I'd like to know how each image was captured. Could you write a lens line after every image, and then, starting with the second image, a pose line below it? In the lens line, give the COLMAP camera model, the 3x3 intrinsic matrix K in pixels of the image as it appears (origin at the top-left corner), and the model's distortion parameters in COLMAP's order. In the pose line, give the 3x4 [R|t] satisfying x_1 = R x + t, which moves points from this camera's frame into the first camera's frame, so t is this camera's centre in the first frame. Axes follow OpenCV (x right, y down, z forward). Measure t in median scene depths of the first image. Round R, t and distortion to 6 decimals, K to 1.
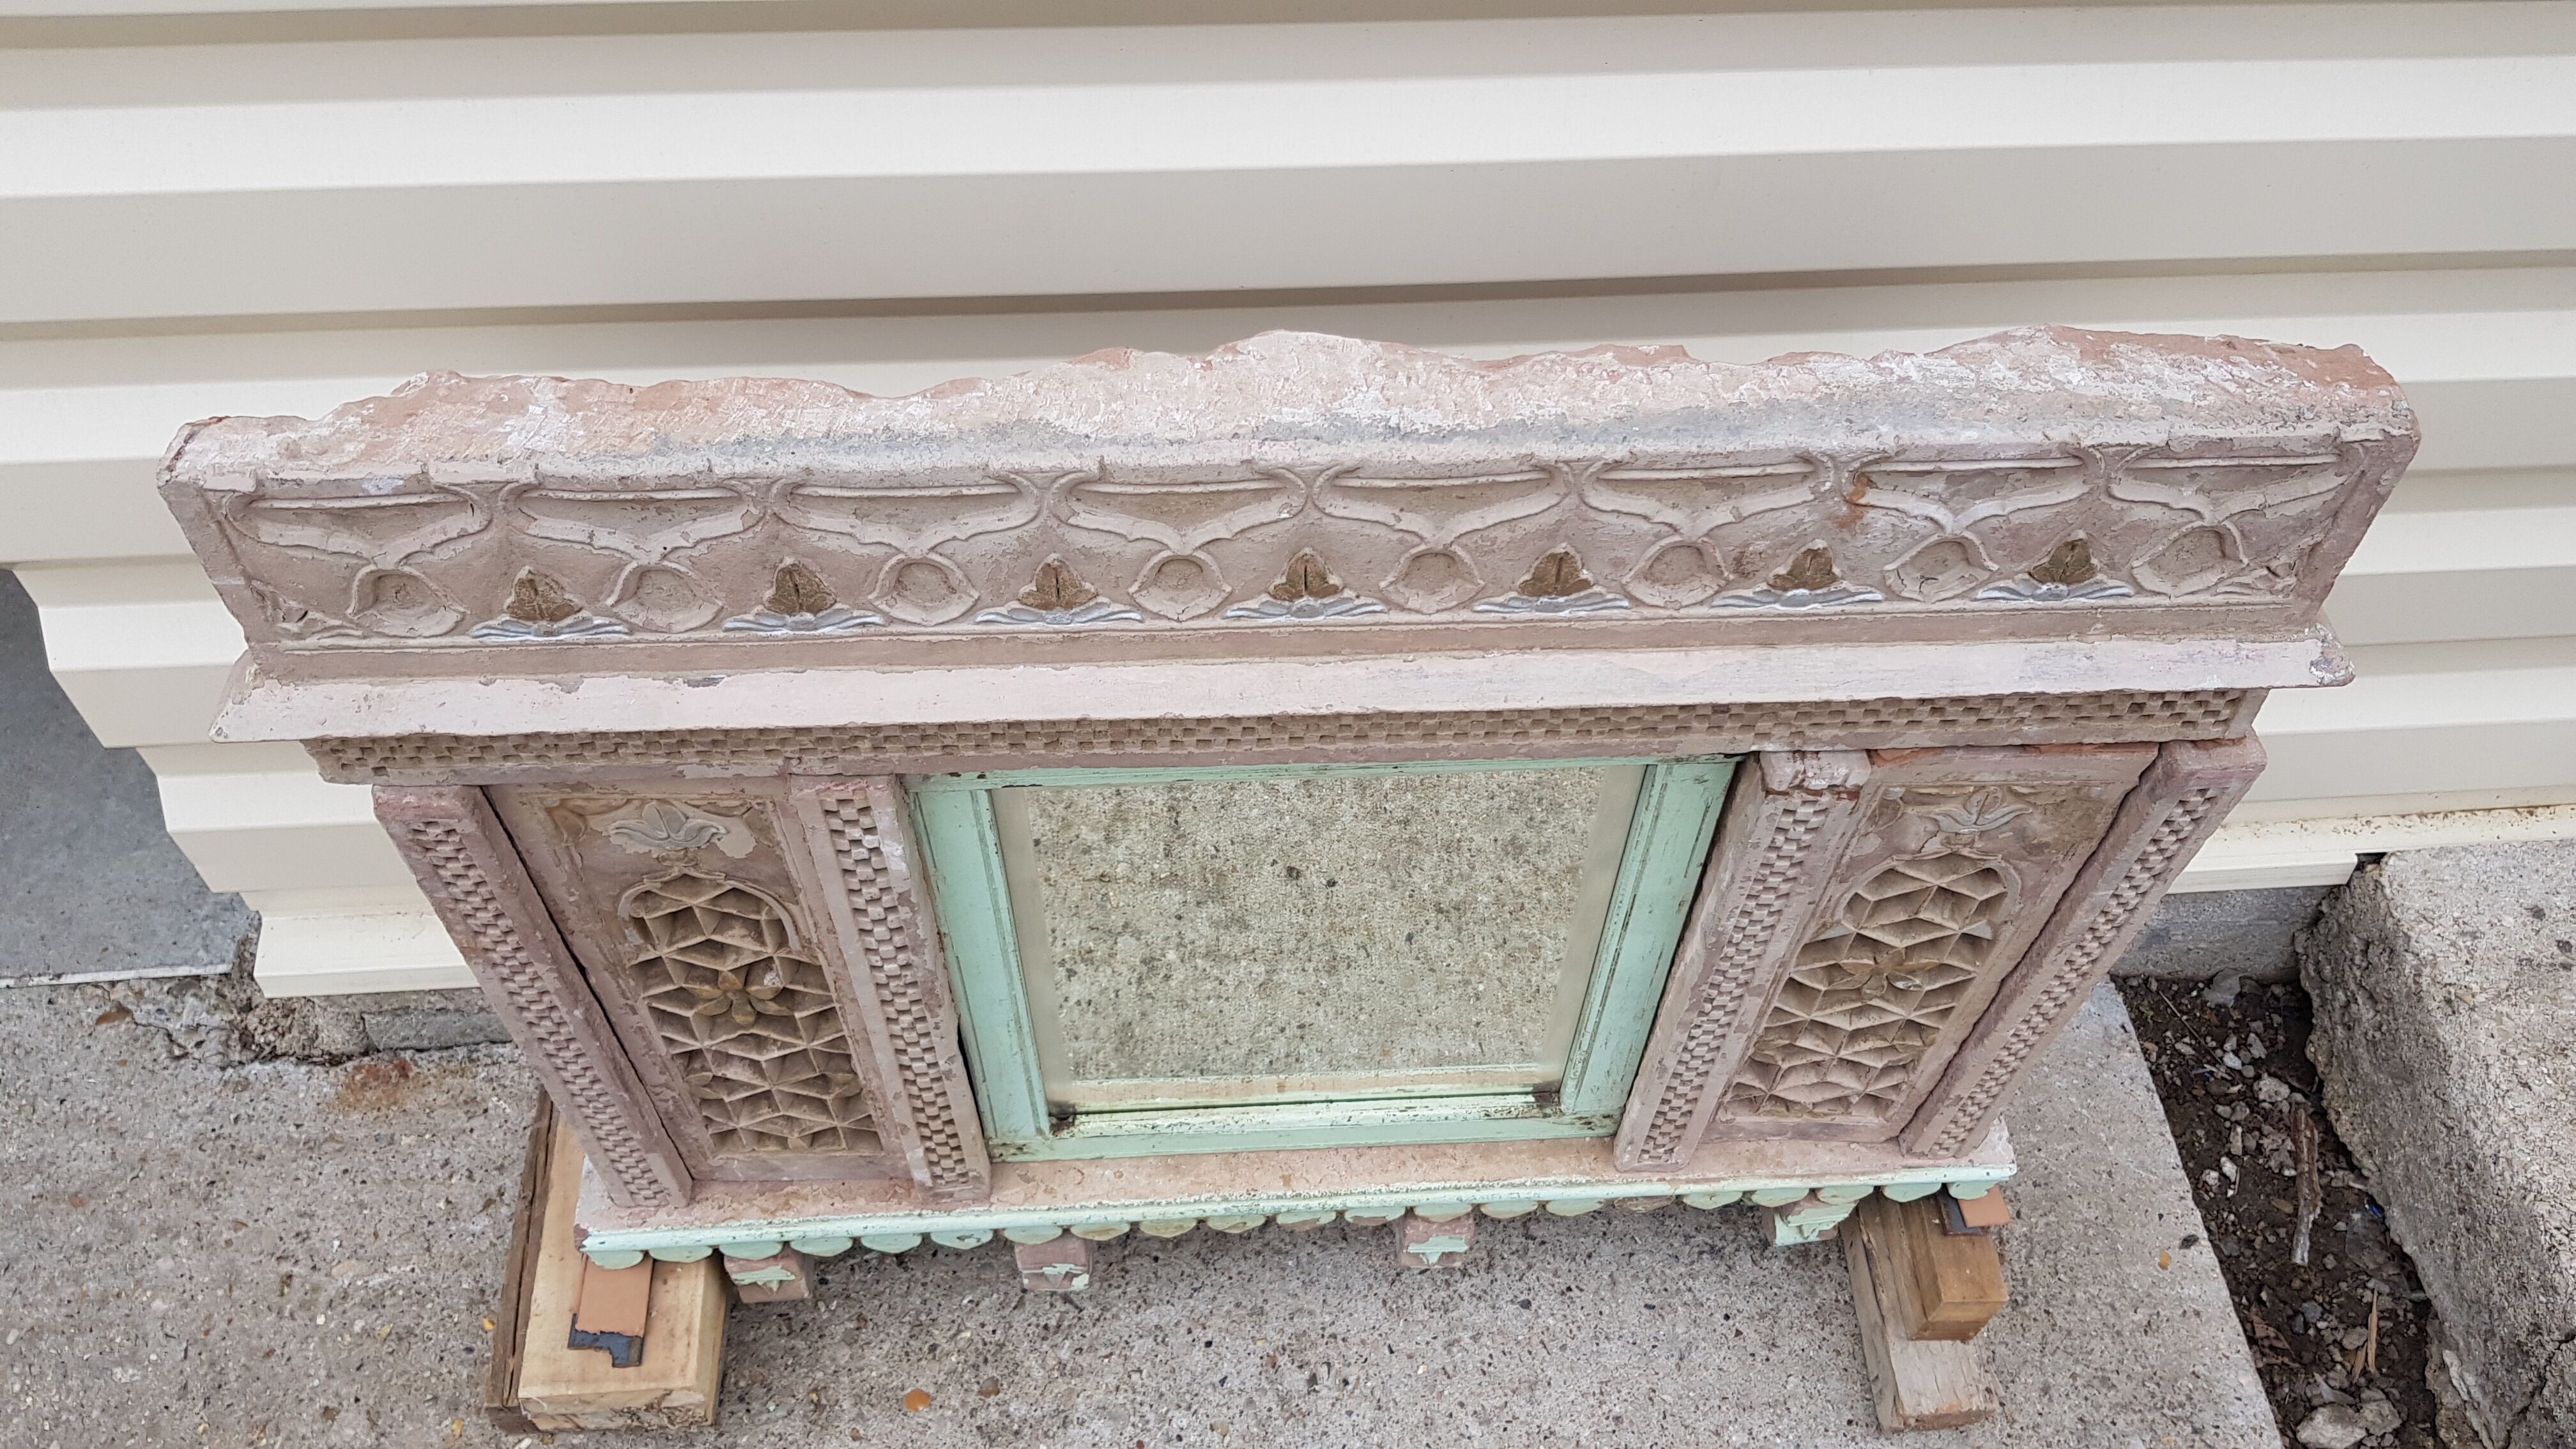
lens RADIAL K [[1989.2, 0, 1287.0], [0, 1989.2, 741.9], [0, 0, 1]] dist [0.099862, -0.220614]
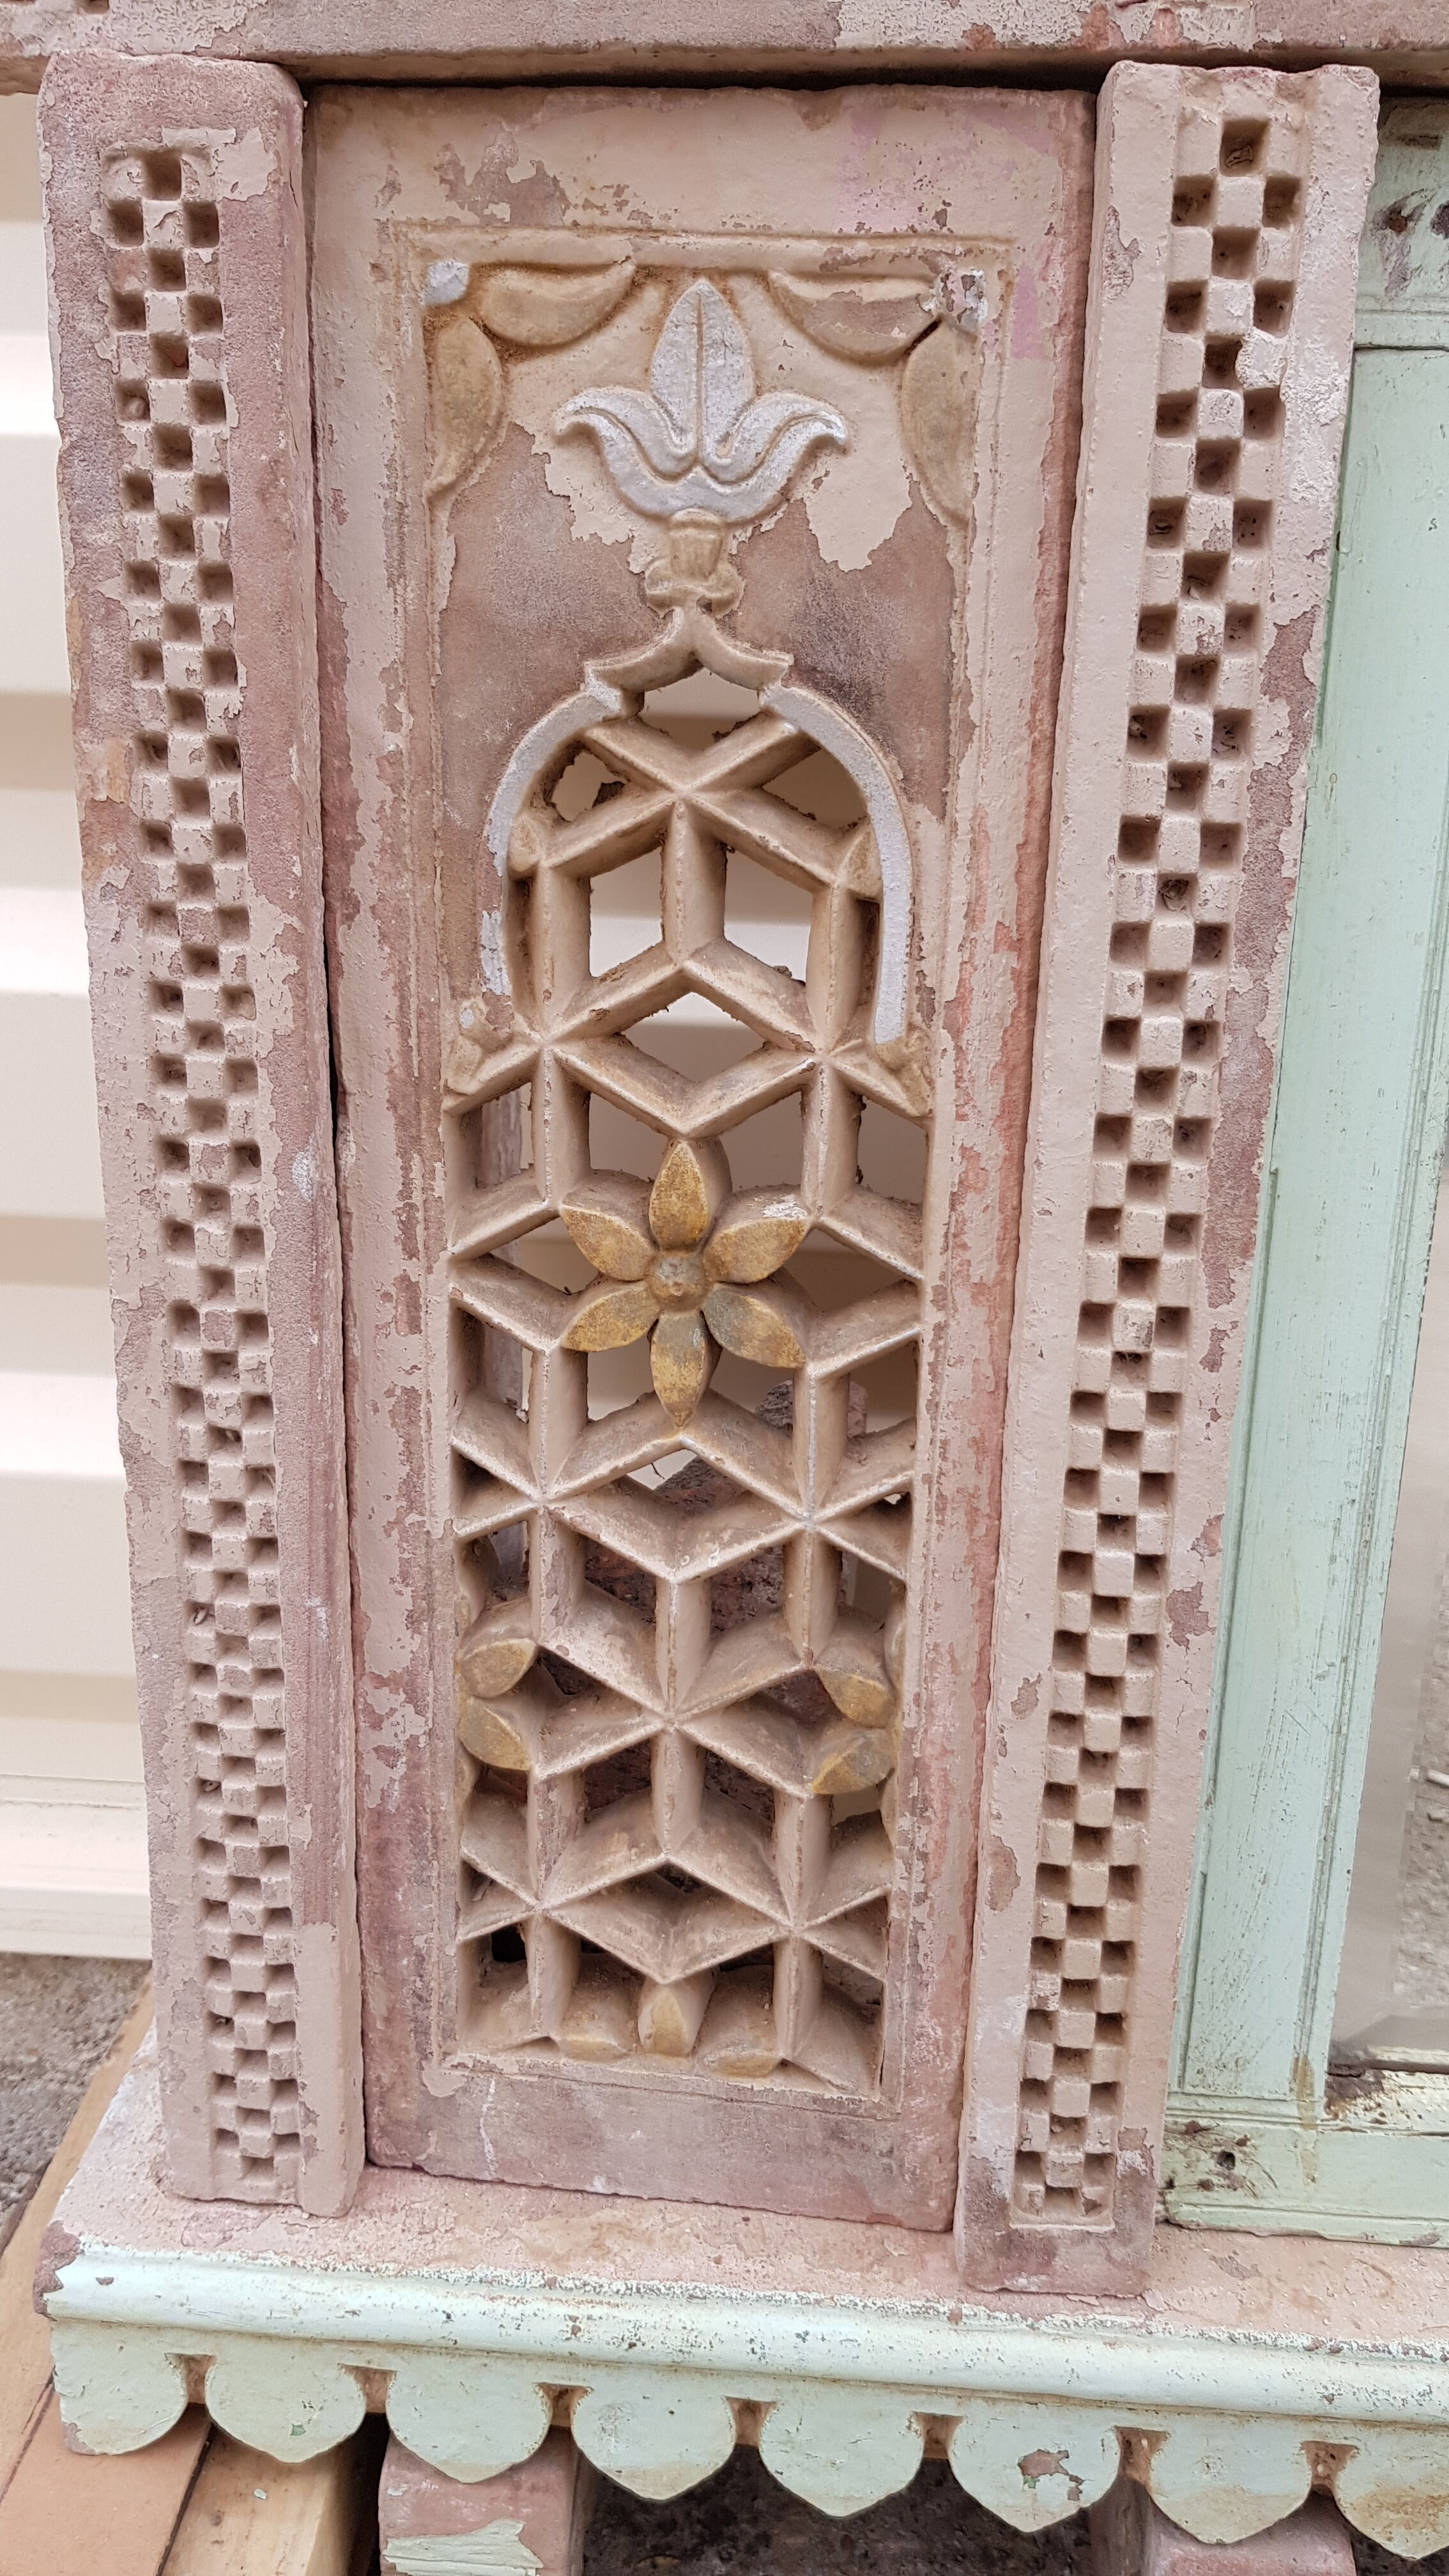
lens RADIAL K [[1989.2, 0, 711.2], [0, 1989.2, 1289.2], [0, 0, 1]] dist [0.099862, -0.220614]
pose [[0.990752, 0.045430, -0.127855, -0.251412], [-0.113078, 0.797253, -0.592959, 0.410227], [0.074994, 0.601933, 0.795017, 0.796727]]
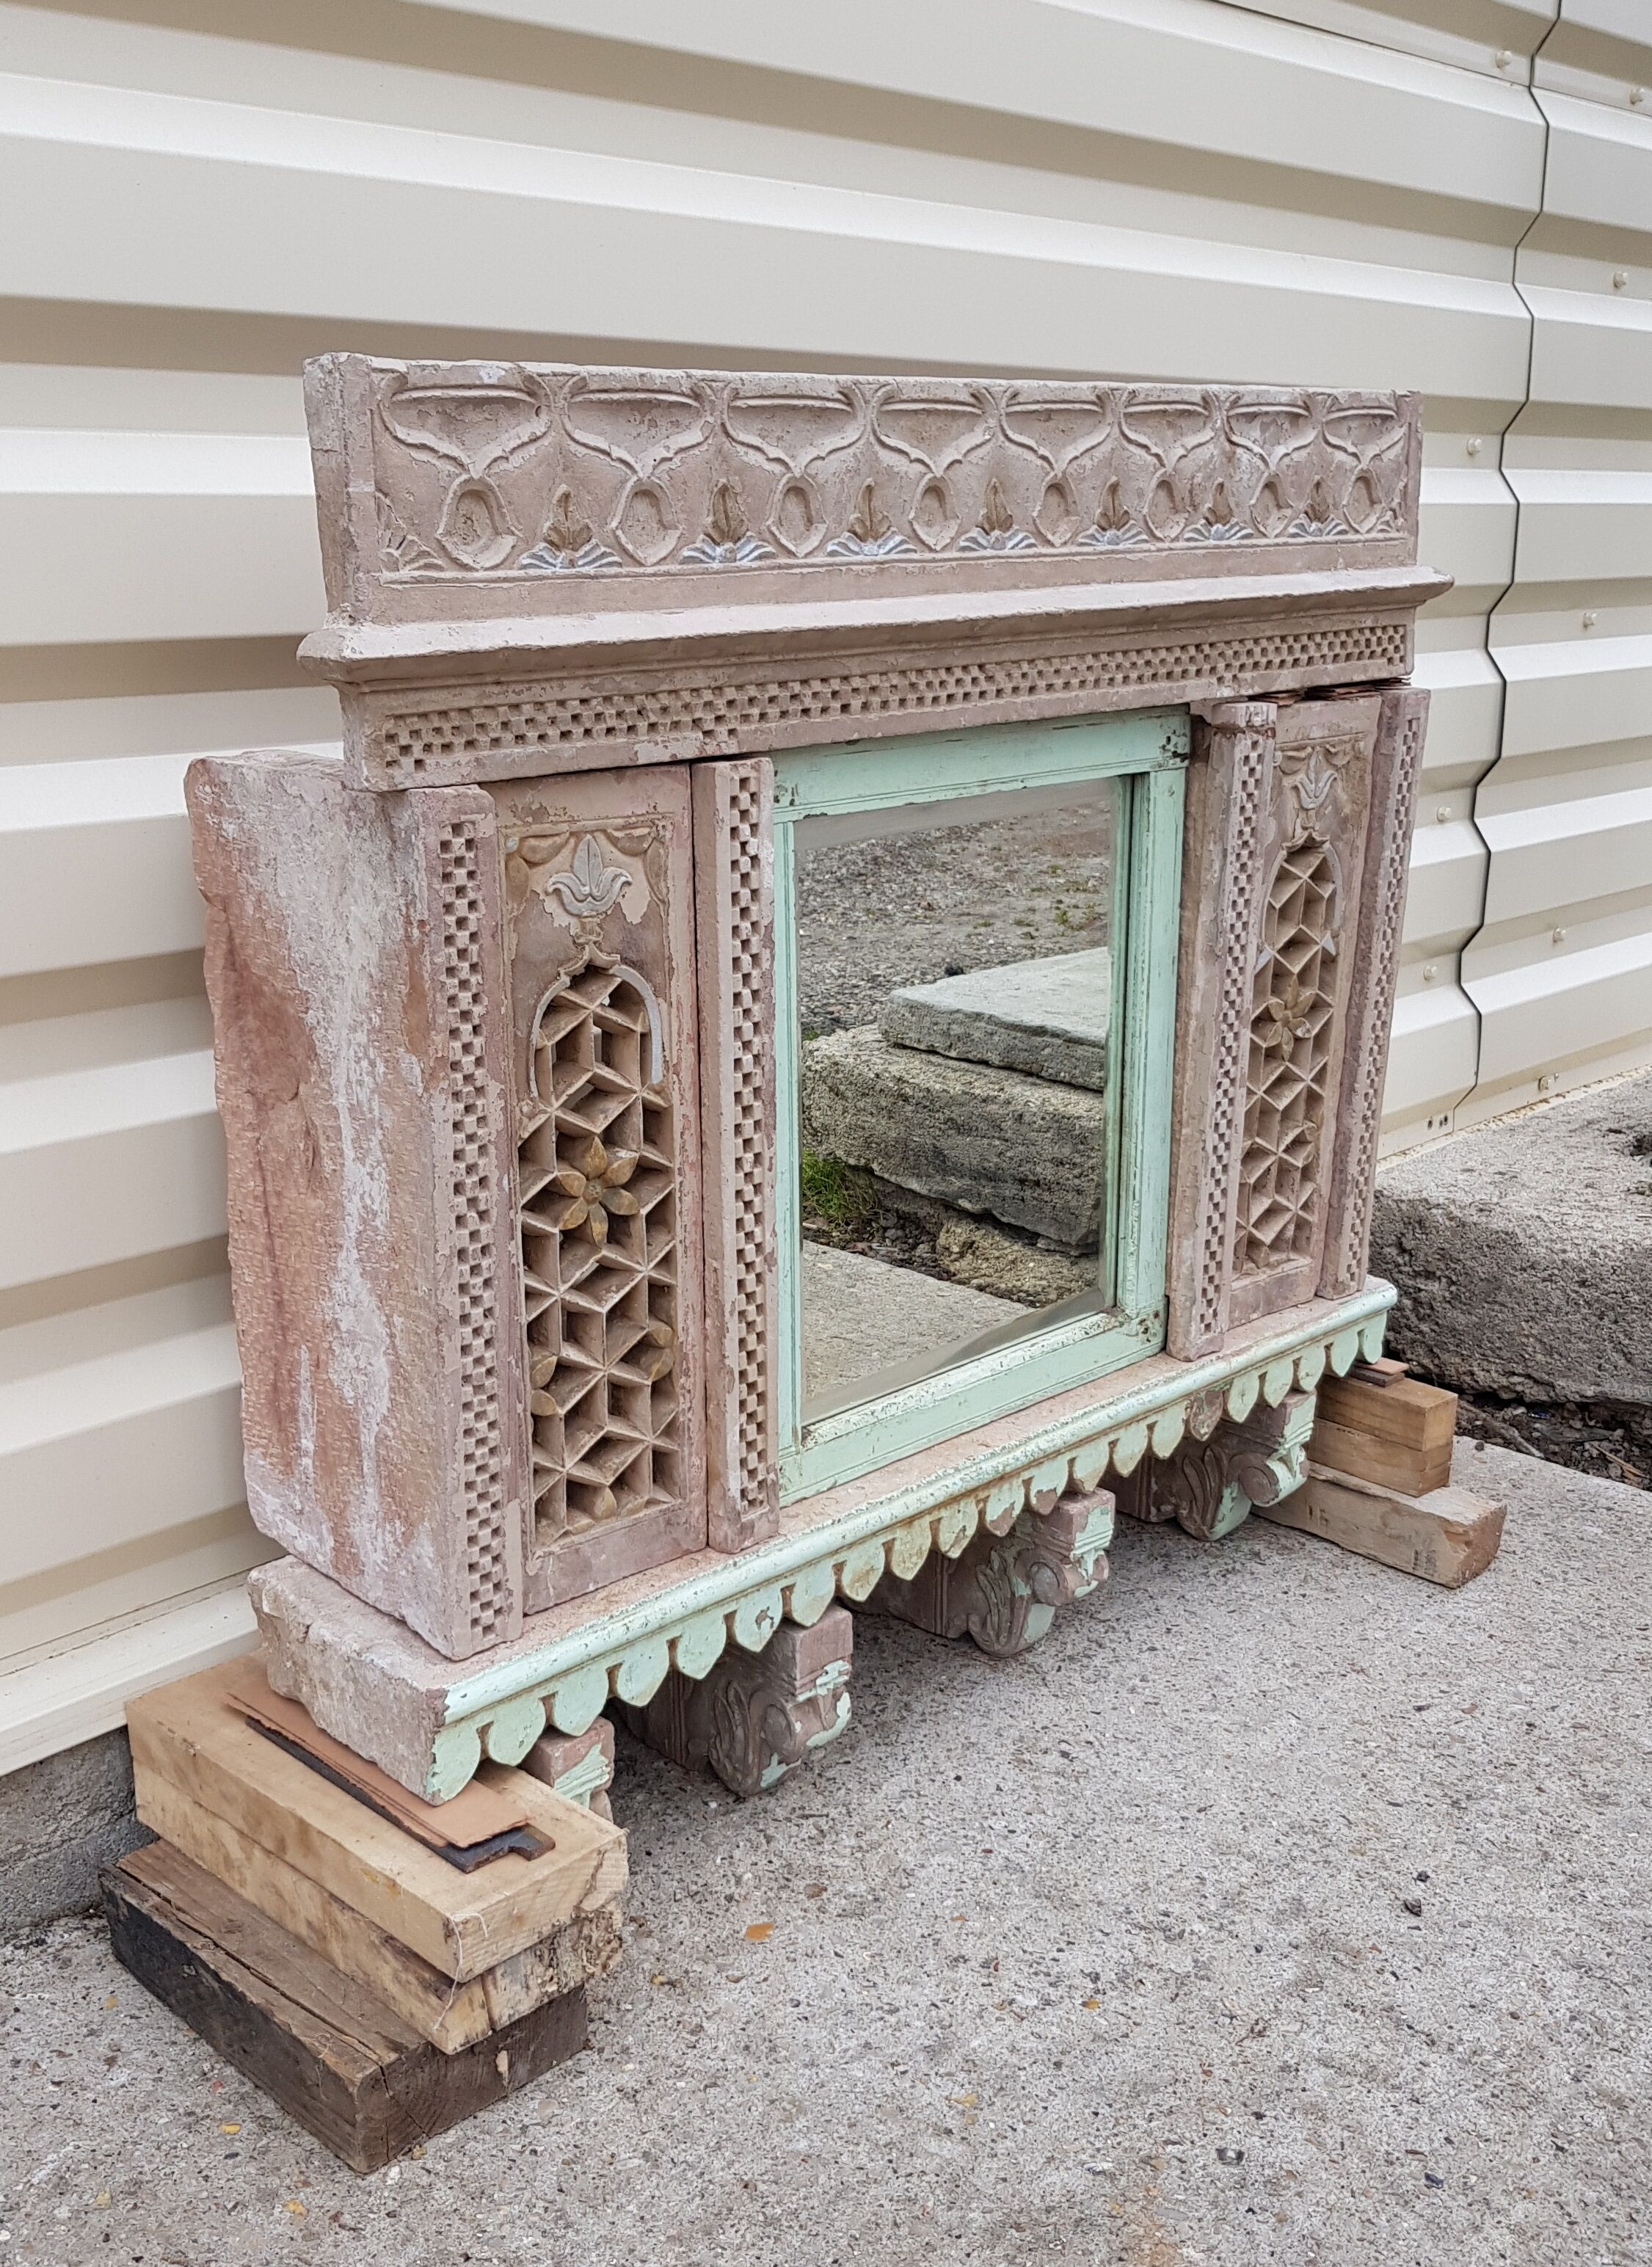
lens RADIAL K [[2308.7, 0, 819.9], [0, 2308.7, 1222.3], [0, 0, 1]] dist [0.145176, -0.385988]
pose [[0.746052, -0.217940, 0.629213, -1.046894], [0.543876, 0.744625, -0.386953, 0.733158], [-0.384195, 0.630901, 0.674061, 0.230220]]
